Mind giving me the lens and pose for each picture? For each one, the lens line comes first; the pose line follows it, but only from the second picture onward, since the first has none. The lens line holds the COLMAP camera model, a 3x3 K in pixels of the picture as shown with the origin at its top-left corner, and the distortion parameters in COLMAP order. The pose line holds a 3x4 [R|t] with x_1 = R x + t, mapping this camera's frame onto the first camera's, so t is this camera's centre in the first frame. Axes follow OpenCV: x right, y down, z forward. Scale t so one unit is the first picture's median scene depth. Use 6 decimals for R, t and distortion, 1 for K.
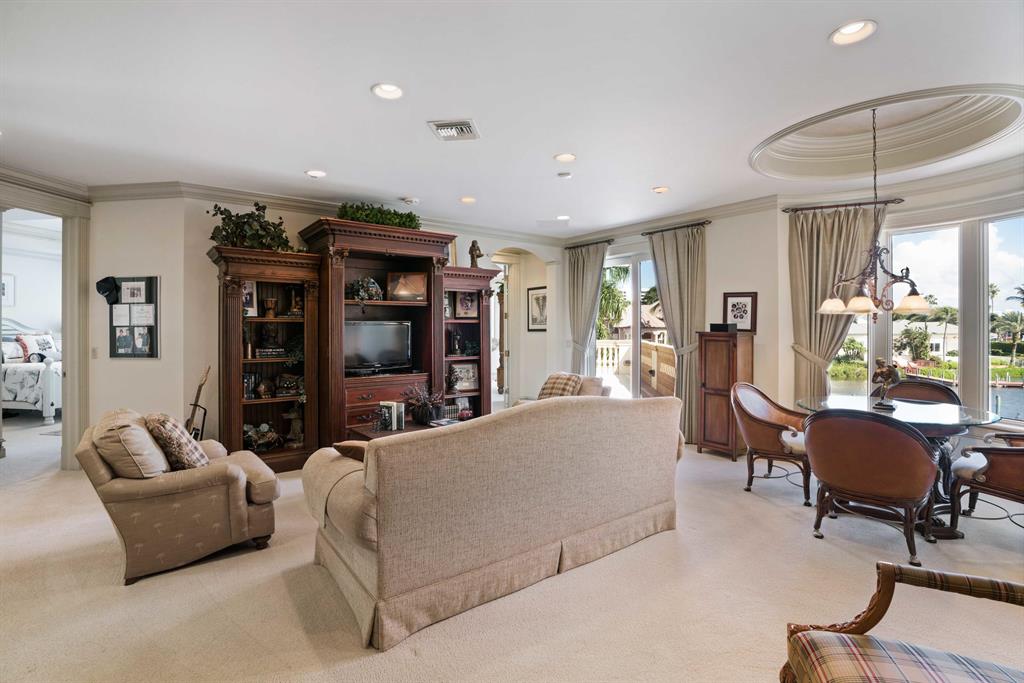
lens RADIAL K [[466.3, 0, 511.3], [0, 466.3, 333.8], [0, 0, 1]] dist [-0.002603, -0.000407]
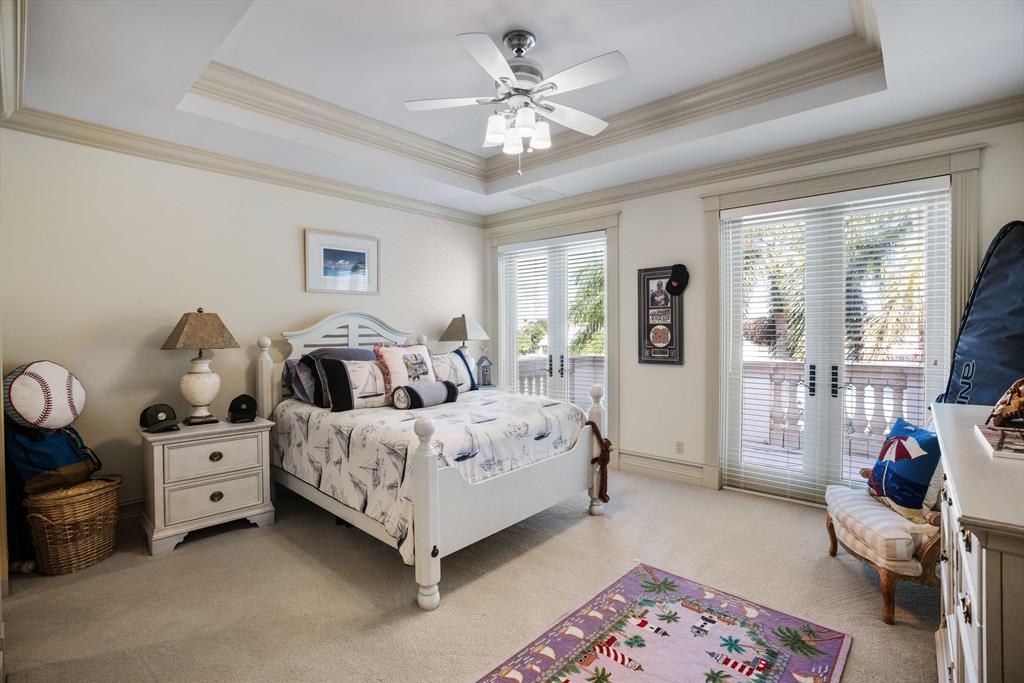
lens RADIAL K [[466.3, 0, 513.8], [0, 466.3, 338.0], [0, 0, 1]] dist [-0.002603, -0.000407]
pose [[0.834896, -0.006608, -0.550368, -0.658443], [0.008755, 0.999961, 0.001275, -0.005199], [0.550338, -0.005883, 0.834921, 0.656315]]
